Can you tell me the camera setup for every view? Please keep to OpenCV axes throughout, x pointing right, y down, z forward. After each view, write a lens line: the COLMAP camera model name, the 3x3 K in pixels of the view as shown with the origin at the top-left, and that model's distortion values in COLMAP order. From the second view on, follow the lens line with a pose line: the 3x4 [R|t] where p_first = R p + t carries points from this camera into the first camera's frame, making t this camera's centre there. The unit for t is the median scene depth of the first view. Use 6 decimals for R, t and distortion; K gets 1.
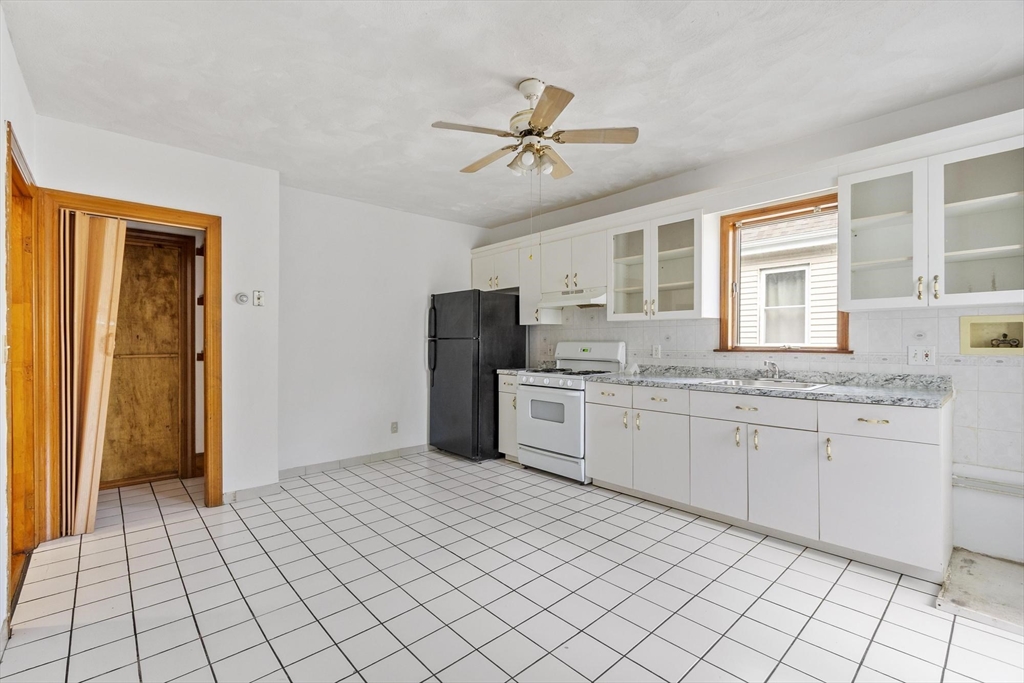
lens RADIAL K [[442.1, 0, 485.8], [0, 442.1, 340.3], [0, 0, 1]] dist [0.001437, -0.001022]
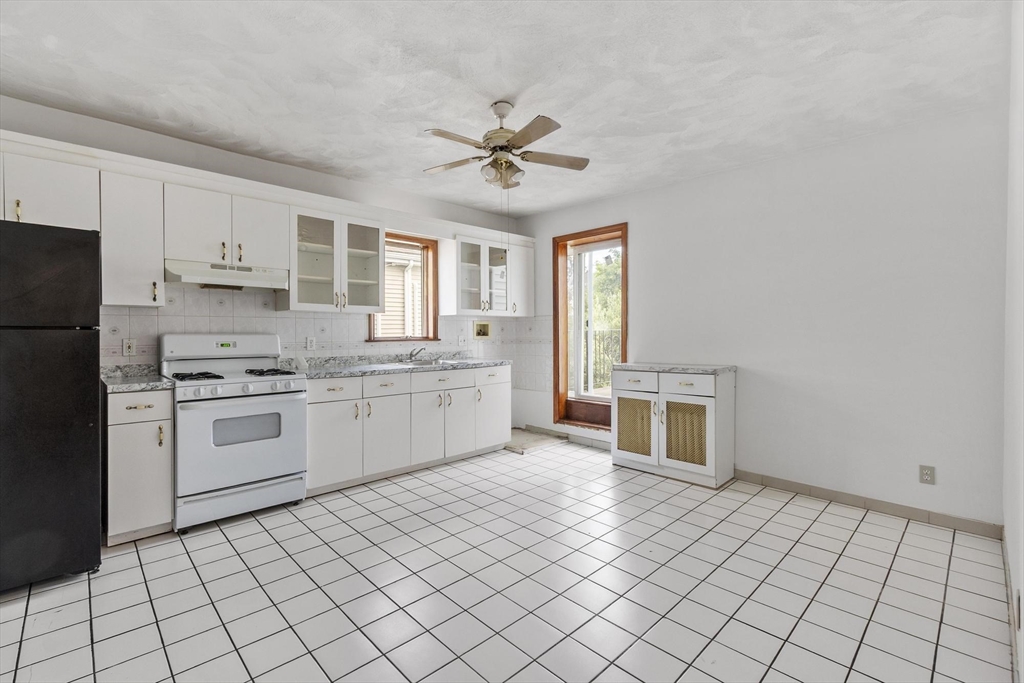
lens RADIAL K [[442.1, 0, 485.2], [0, 442.1, 336.6], [0, 0, 1]] dist [0.001437, -0.001022]
pose [[-0.016829, -0.005126, 0.999845, -0.655368], [0.000759, 0.999987, 0.005139, 0.005204], [-0.999858, 0.000845, -0.016825, 0.684955]]
